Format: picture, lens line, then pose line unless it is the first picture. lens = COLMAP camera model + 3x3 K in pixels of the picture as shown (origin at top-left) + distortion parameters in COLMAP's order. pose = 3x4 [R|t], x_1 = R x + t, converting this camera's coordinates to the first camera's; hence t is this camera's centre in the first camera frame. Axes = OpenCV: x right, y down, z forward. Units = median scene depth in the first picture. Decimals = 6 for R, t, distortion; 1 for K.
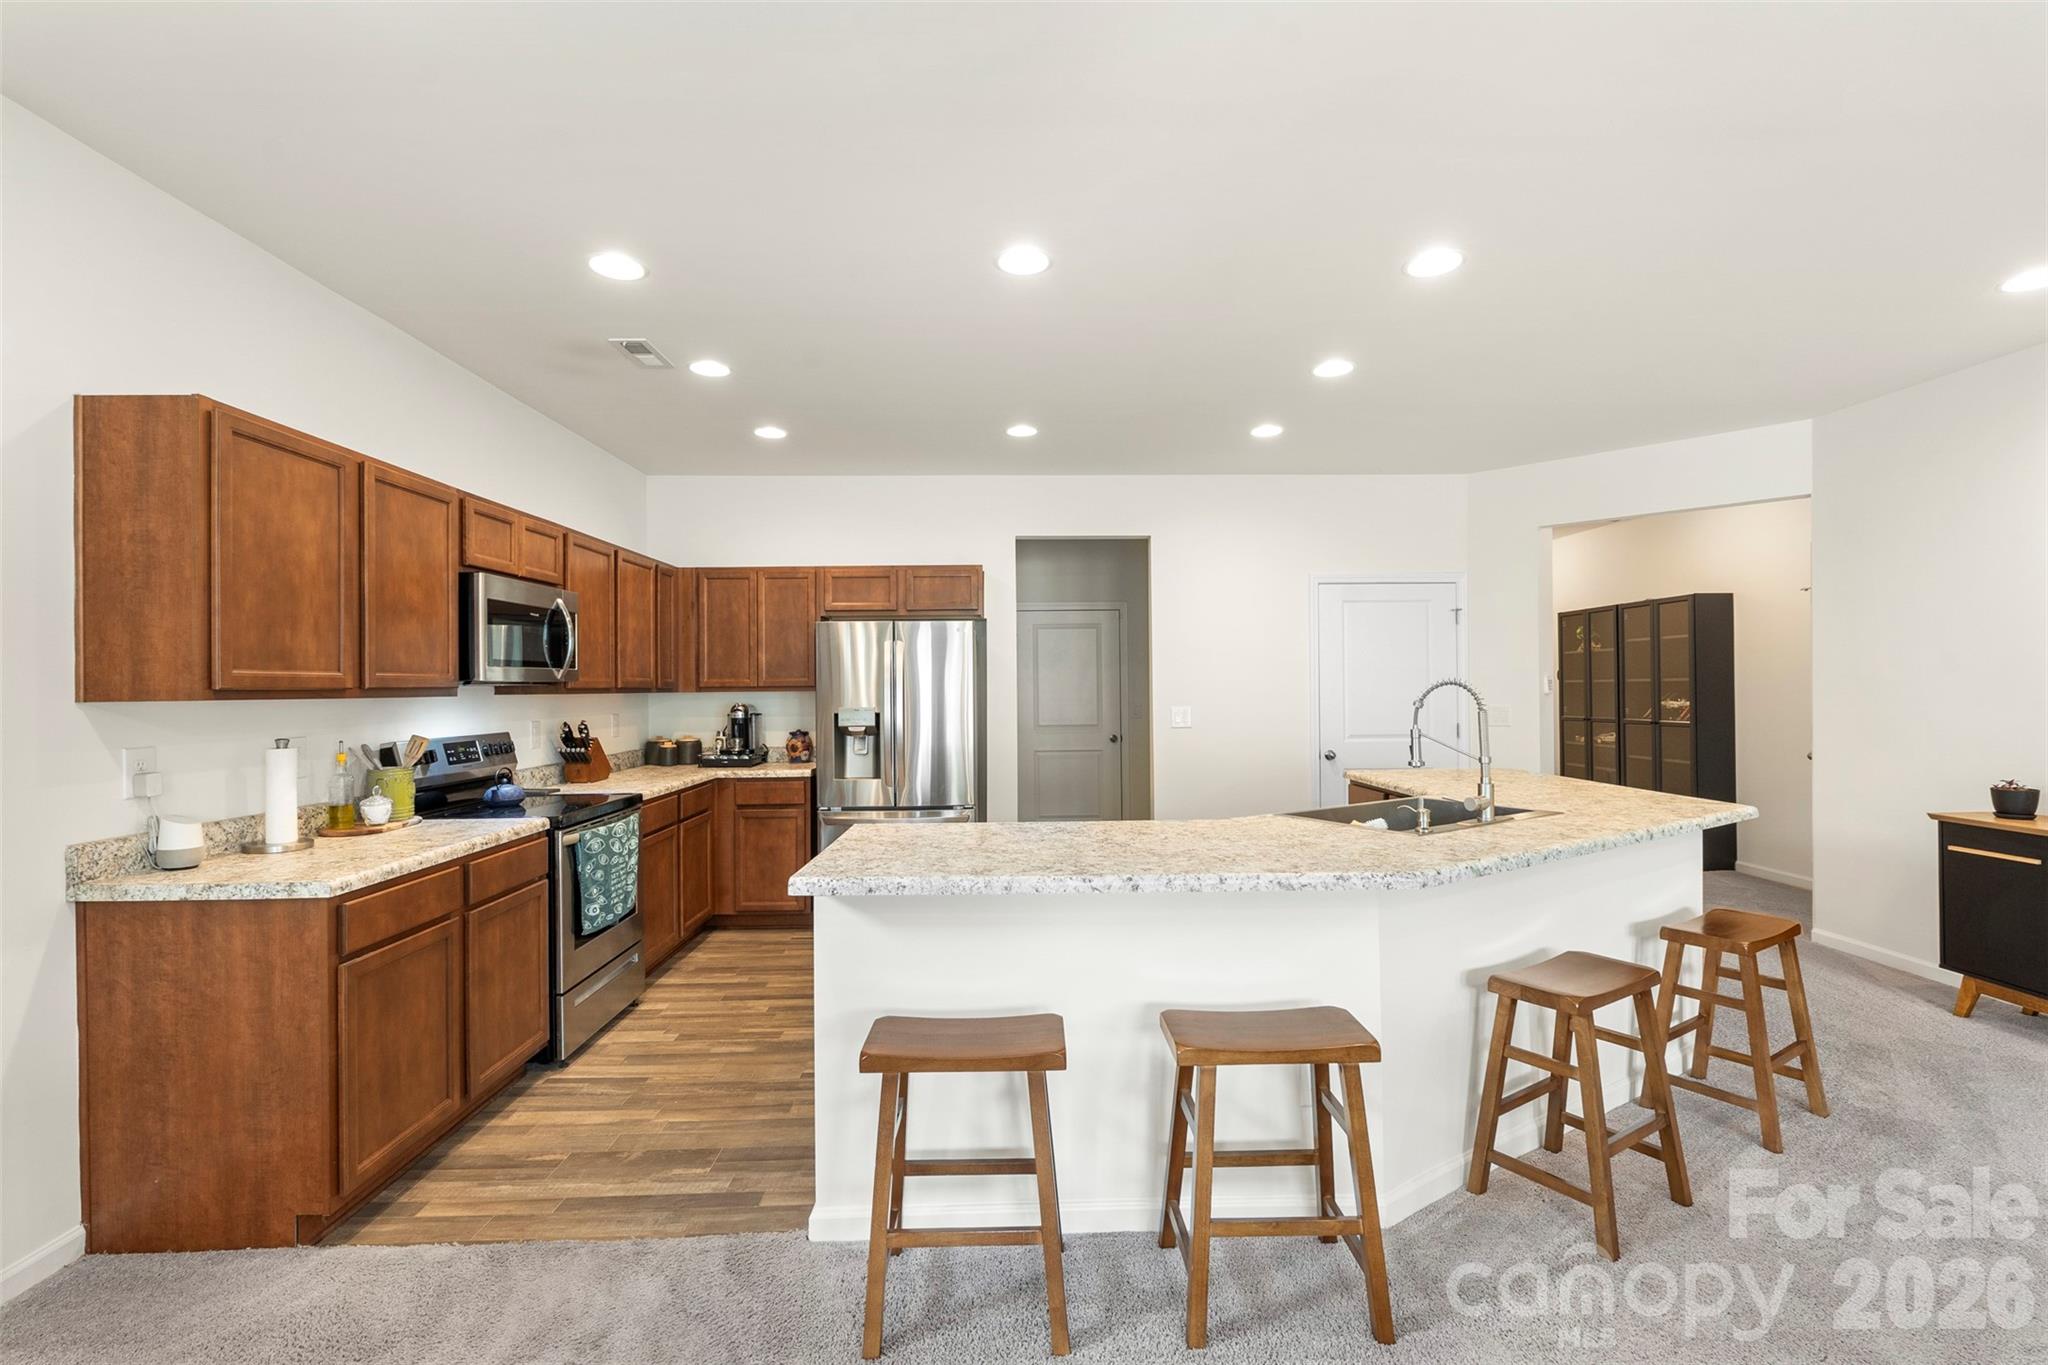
lens RADIAL K [[908.6, 0, 1024.0], [0, 908.6, 682.5], [0, 0, 1]] dist [-0.000027, 0.000190]
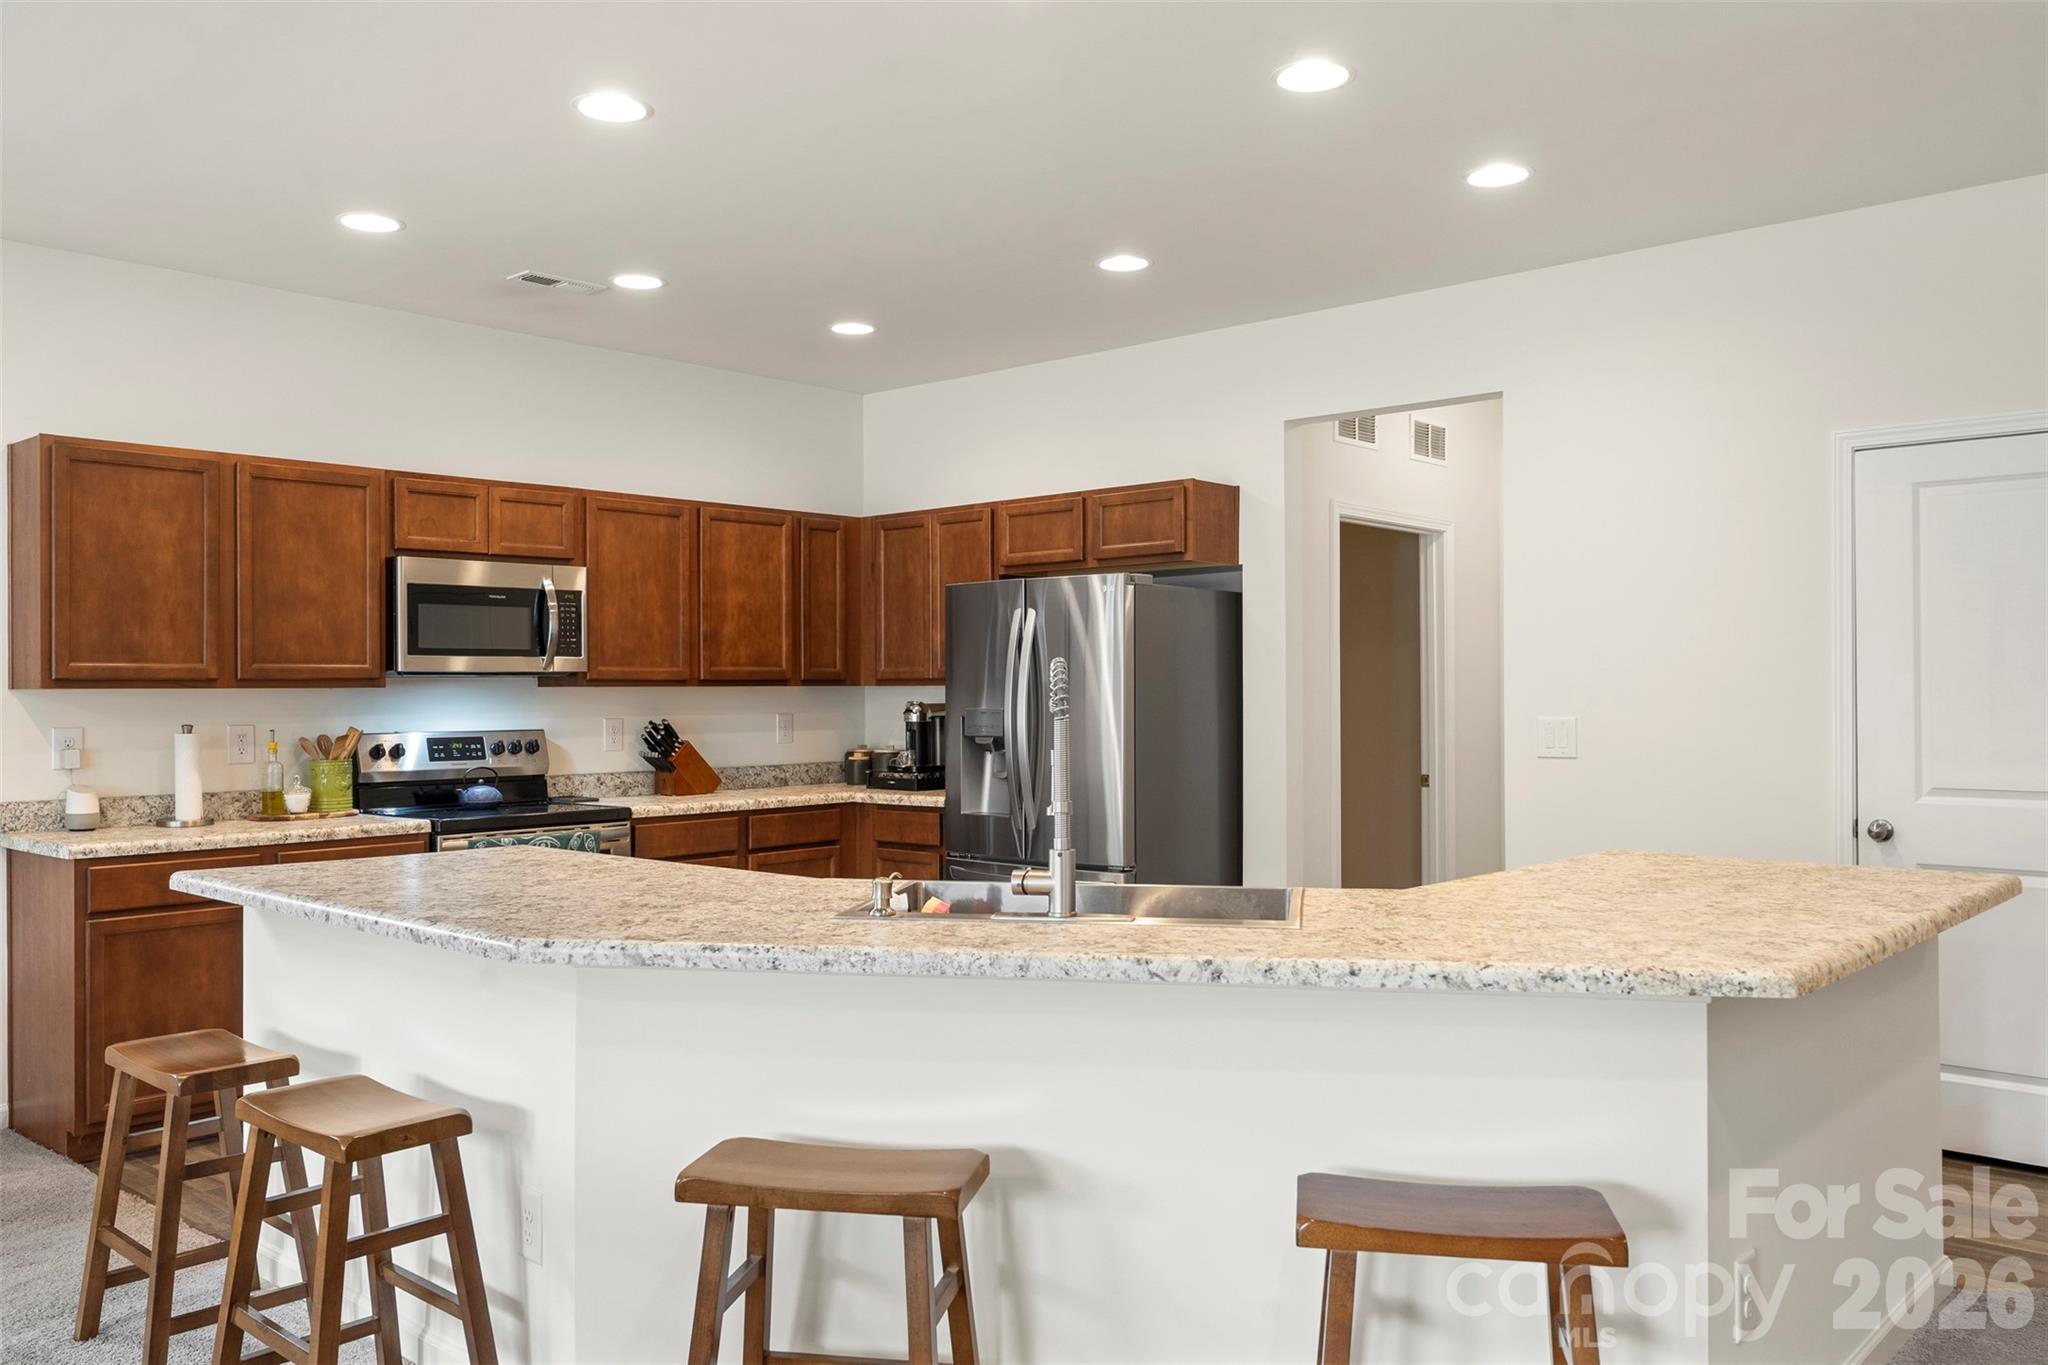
lens RADIAL K [[1590.4, 0, 1018.6], [0, 1590.4, 674.8], [0, 0, 1]] dist [0.001745, 0.003388]
pose [[0.726331, -0.001846, -0.687342, 1.023976], [0.002653, 0.999996, 0.000118, 0.003483], [0.687340, -0.001909, 0.726333, 0.247314]]
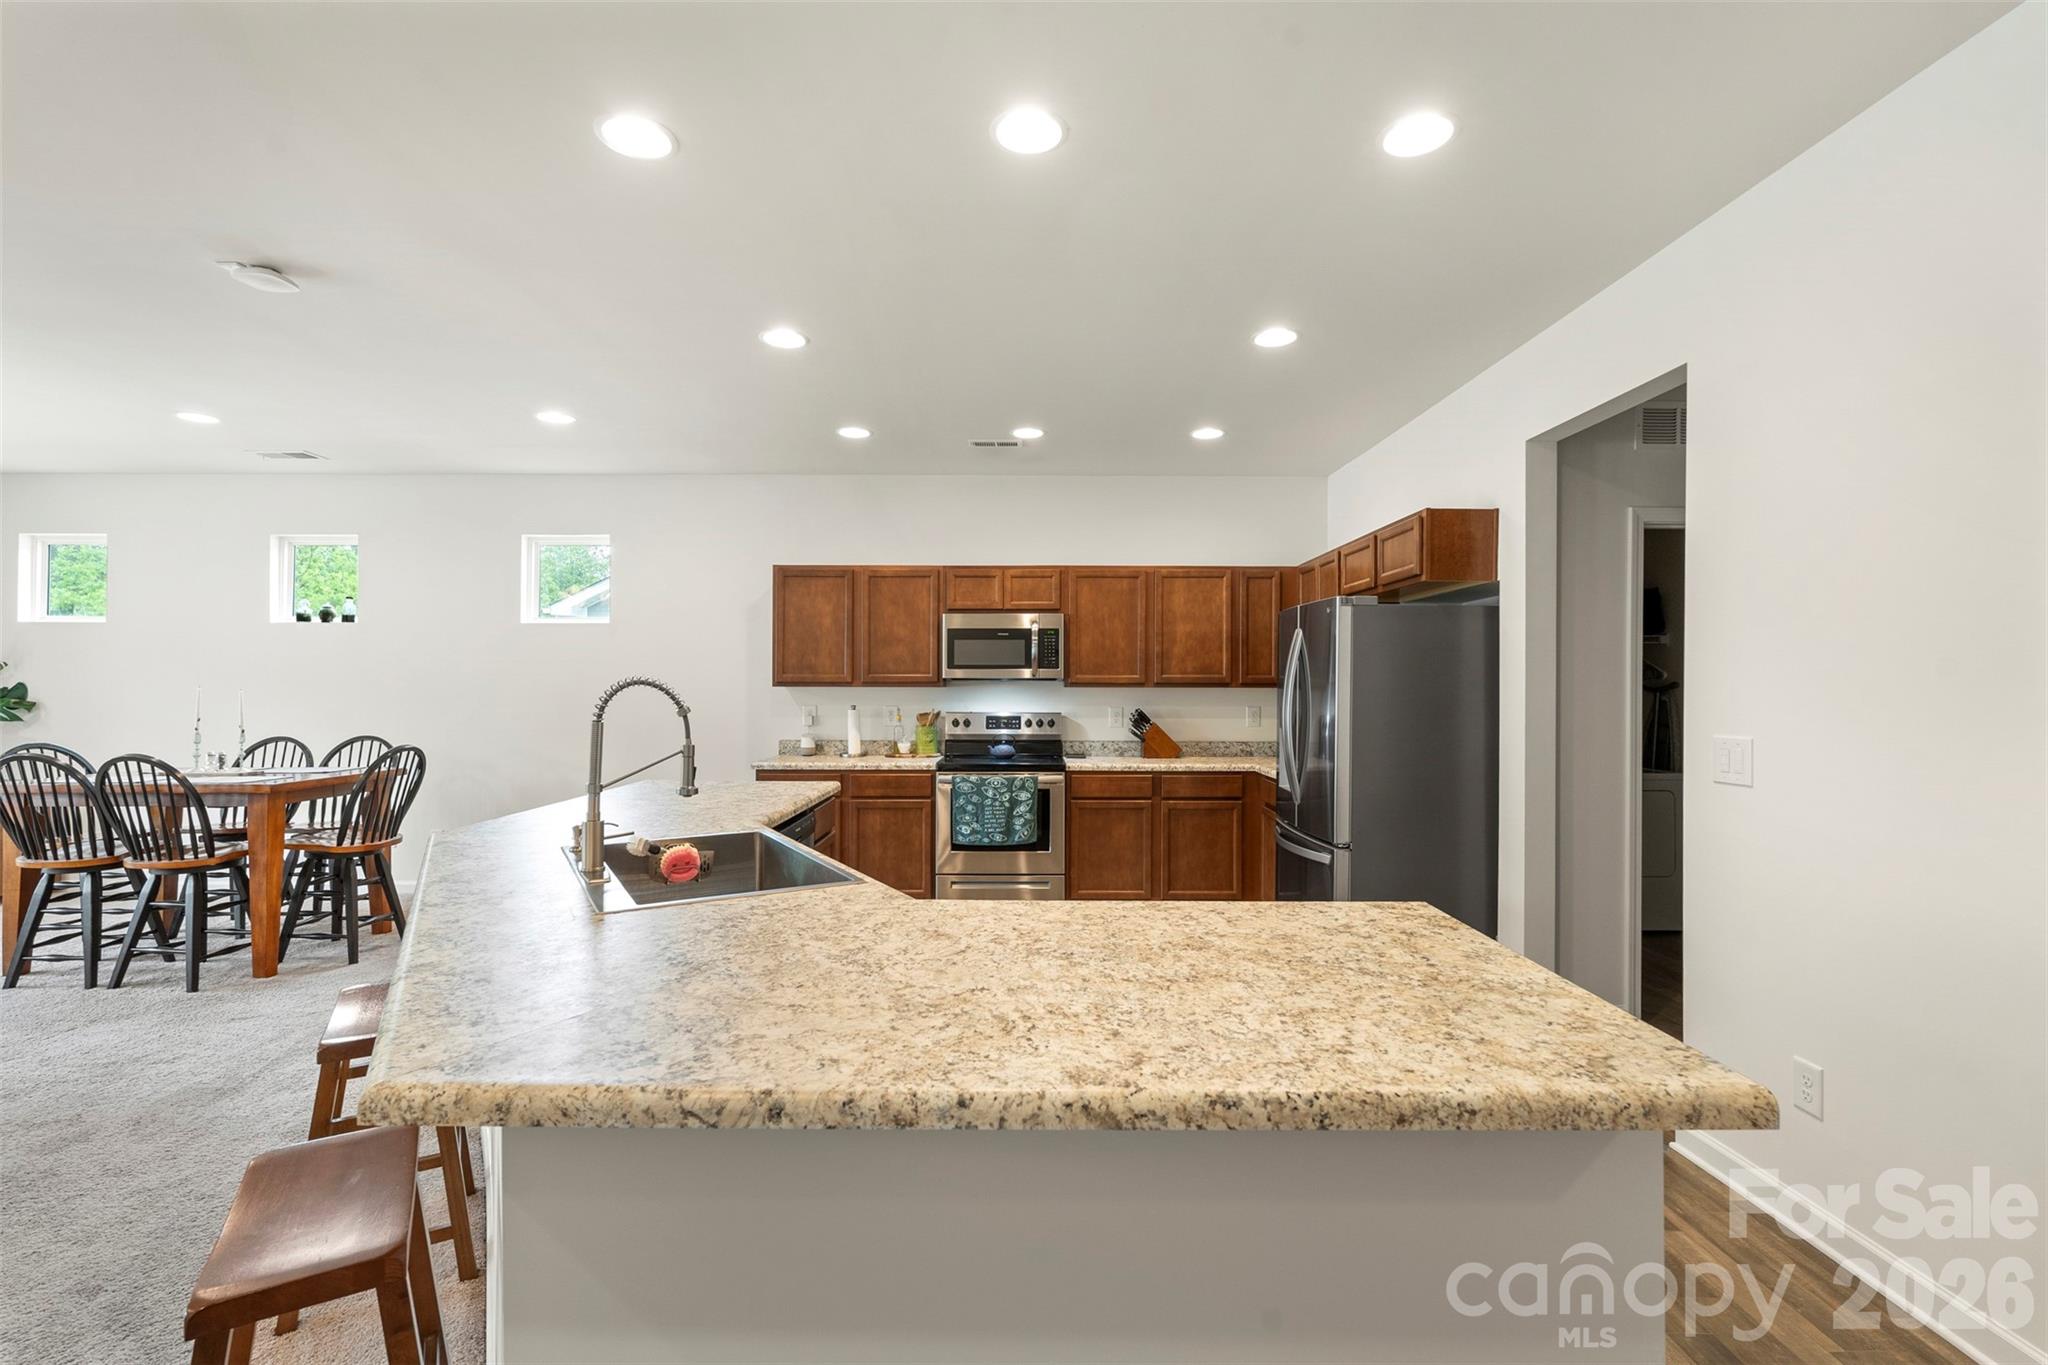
lens RADIAL K [[908.6, 0, 1024.0], [0, 908.6, 682.5], [0, 0, 1]] dist [-0.000027, 0.000190]
pose [[-0.020117, 0.005203, -0.999784, 1.104073], [0.002379, 0.999984, 0.005156, -0.002038], [0.999795, -0.002275, -0.020129, 1.206809]]
